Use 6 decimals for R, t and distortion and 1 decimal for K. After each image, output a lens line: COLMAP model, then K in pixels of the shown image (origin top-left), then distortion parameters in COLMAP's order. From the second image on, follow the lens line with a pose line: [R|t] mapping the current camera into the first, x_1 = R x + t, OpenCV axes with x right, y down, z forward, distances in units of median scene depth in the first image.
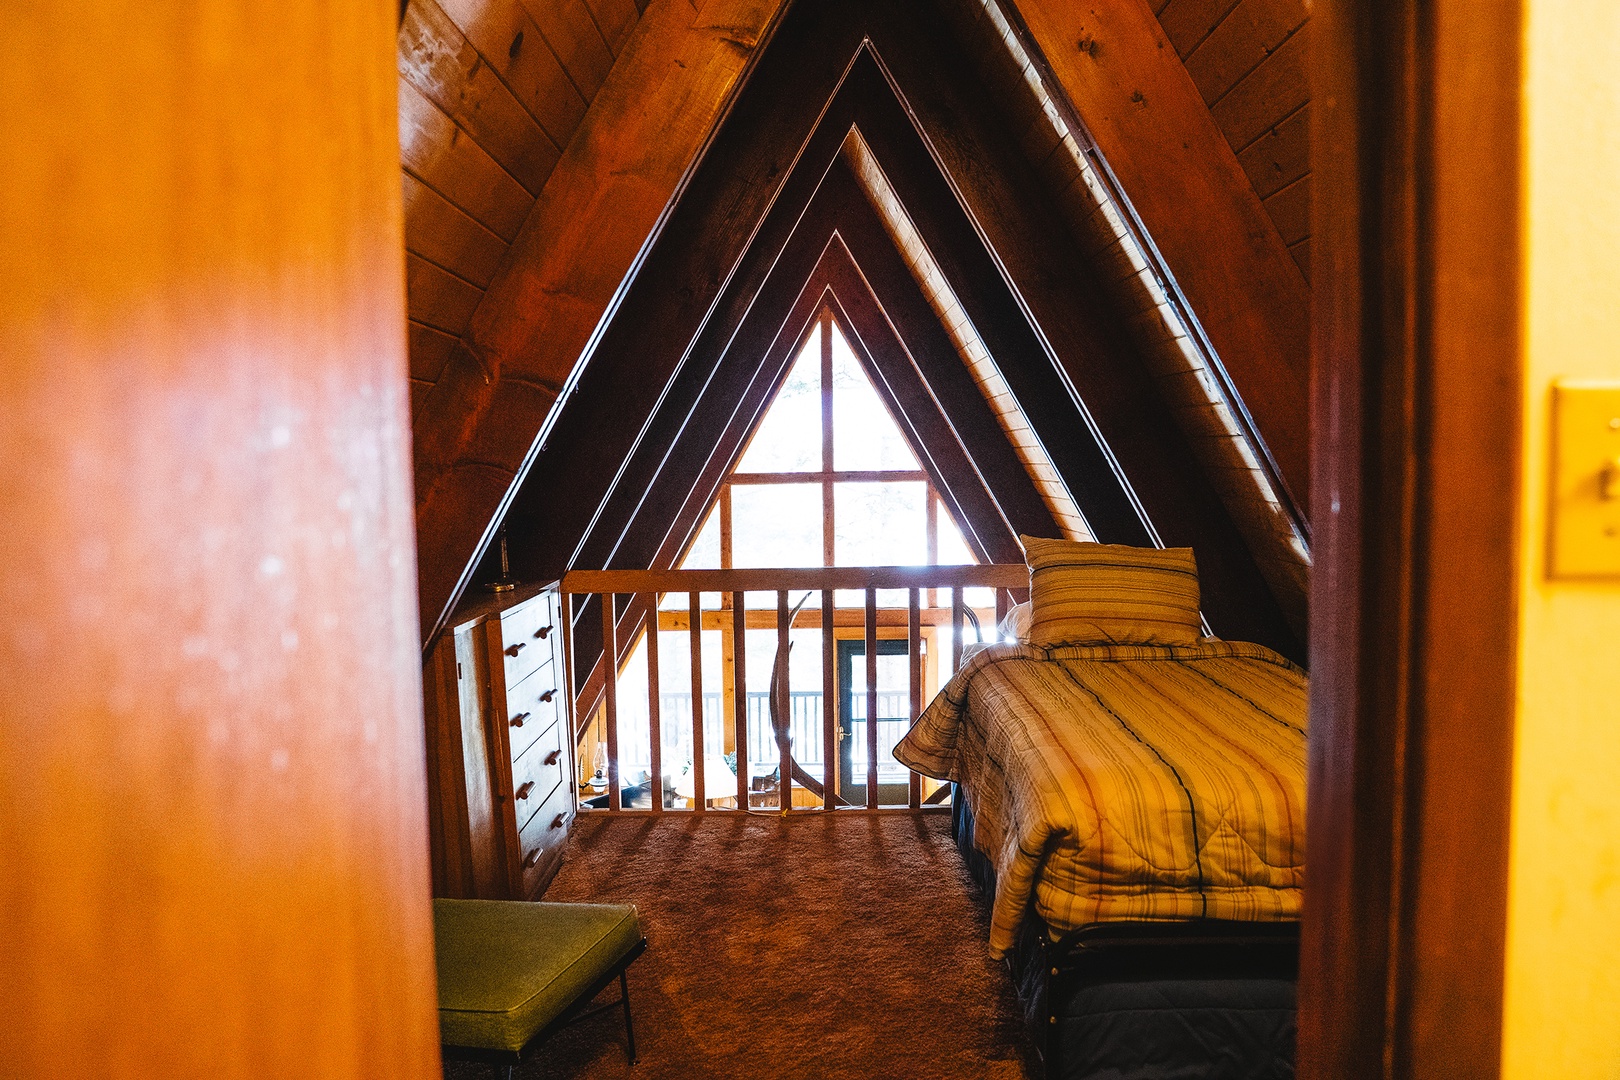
lens RADIAL K [[1167.7, 0, 810.0], [0, 1167.7, 540.0], [0, 0, 1]] dist [-0.131171, 0.100403]
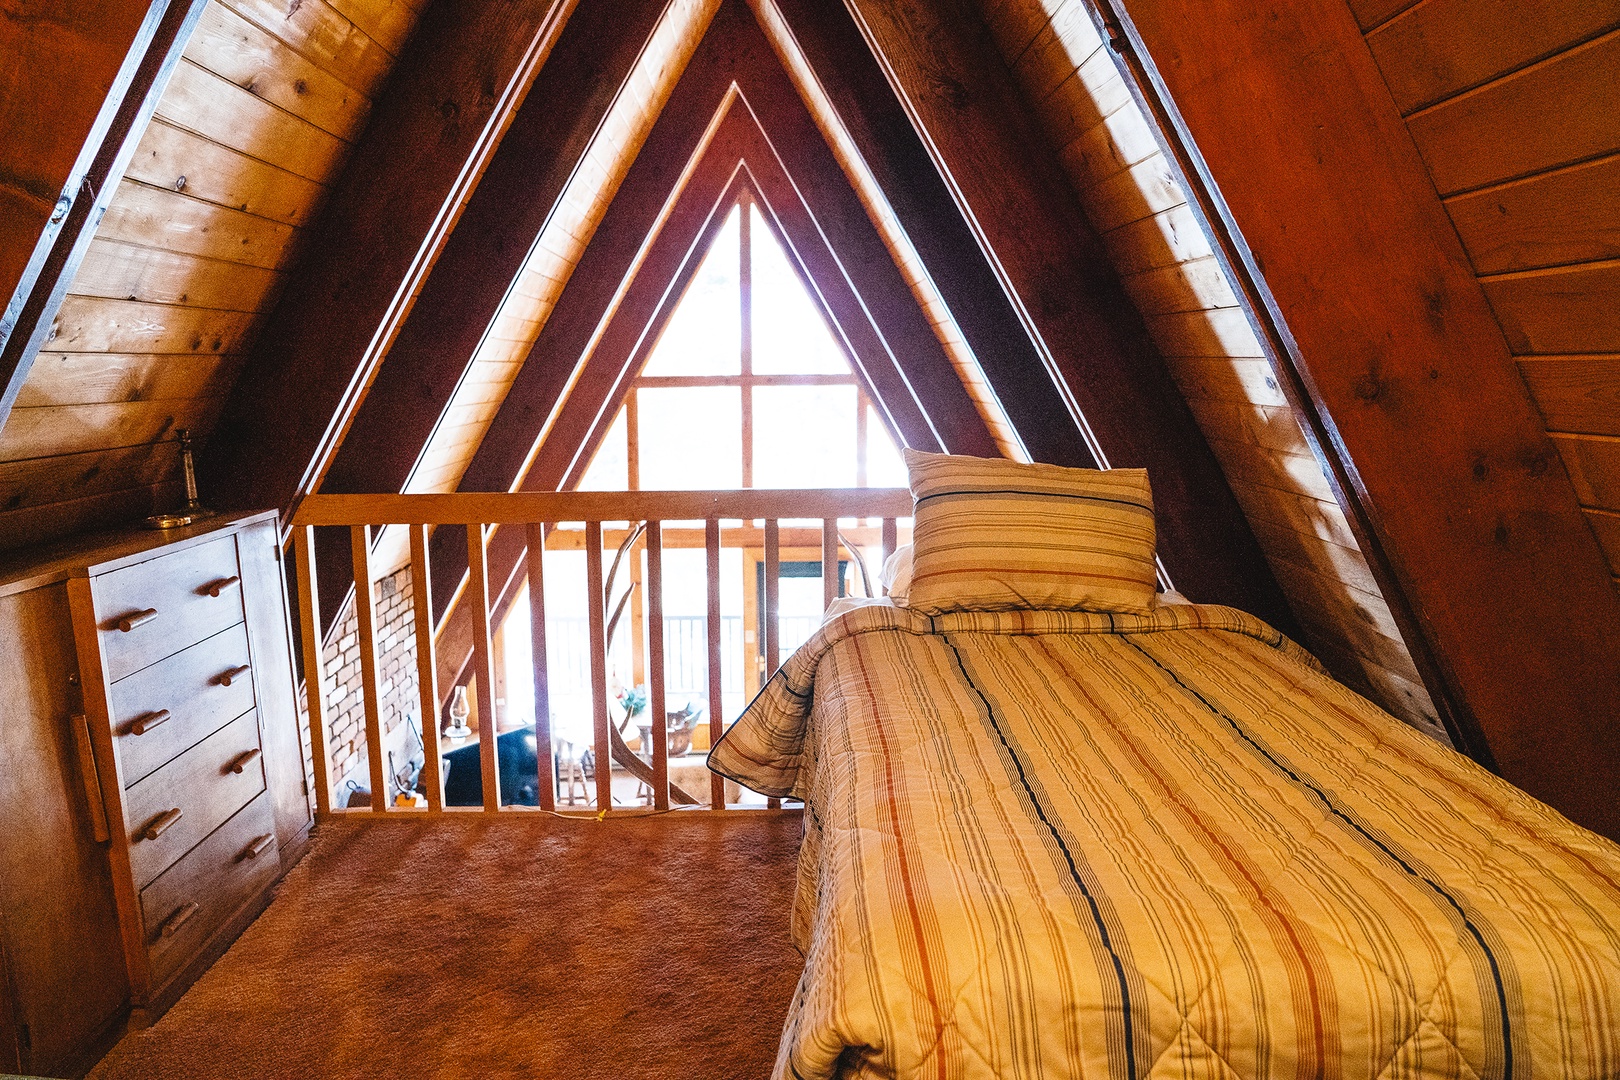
lens RADIAL K [[1167.7, 0, 810.0], [0, 1167.7, 540.0], [0, 0, 1]] dist [-0.131171, 0.100403]
pose [[0.999388, 0.002463, 0.034886, 0.108806], [-0.005143, 0.997024, 0.076925, -0.003251], [-0.034592, -0.077058, 0.996426, 0.320768]]
